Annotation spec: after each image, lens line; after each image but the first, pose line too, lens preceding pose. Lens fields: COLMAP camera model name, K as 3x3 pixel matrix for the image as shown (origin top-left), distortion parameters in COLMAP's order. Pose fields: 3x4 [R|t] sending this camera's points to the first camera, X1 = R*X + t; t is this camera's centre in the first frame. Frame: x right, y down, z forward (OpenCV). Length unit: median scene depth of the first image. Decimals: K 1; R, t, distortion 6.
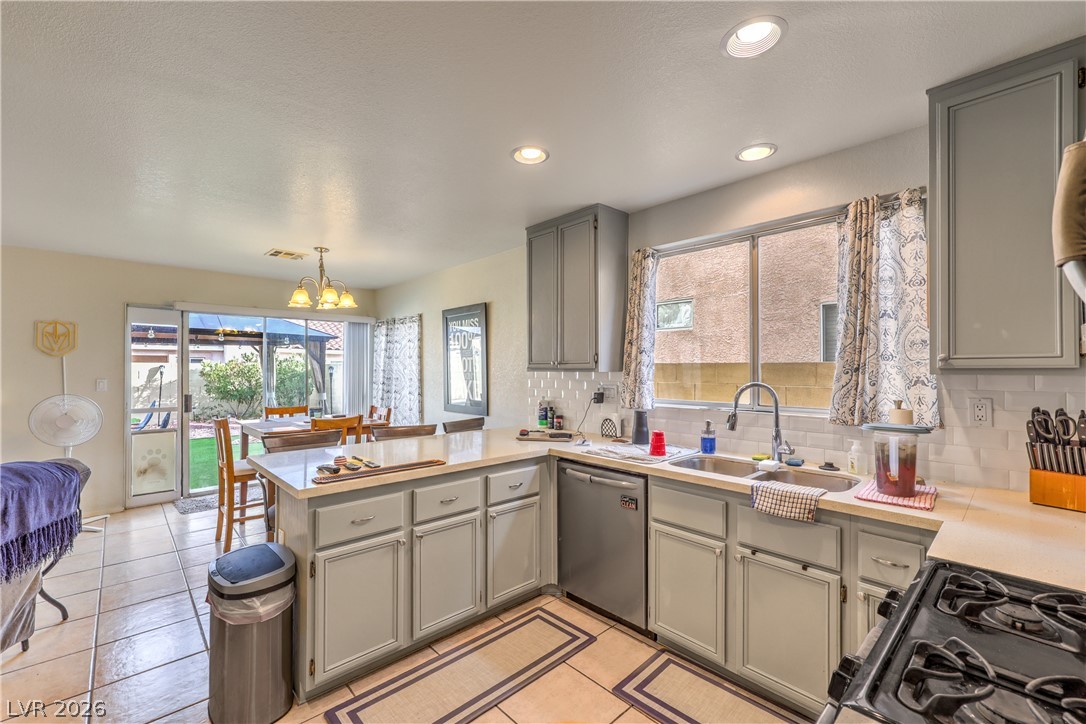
lens RADIAL K [[435.5, 0, 538.3], [0, 435.5, 367.9], [0, 0, 1]] dist [0.002644, 0.000290]
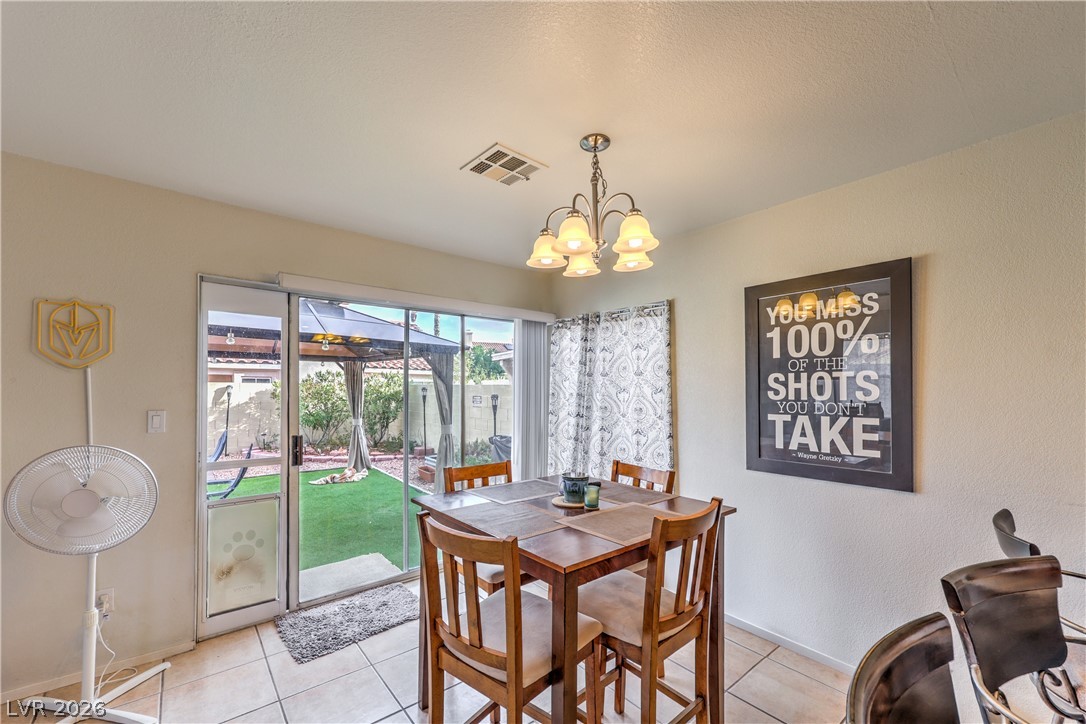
lens RADIAL K [[425.2, 0, 549.0], [0, 425.2, 388.7], [0, 0, 1]] dist [0.001798, 0.000238]
pose [[0.998588, 0.003395, -0.053008, -0.447273], [-0.003424, 0.999994, -0.000449, -0.003335], [0.053006, 0.000630, 0.998594, 0.458011]]
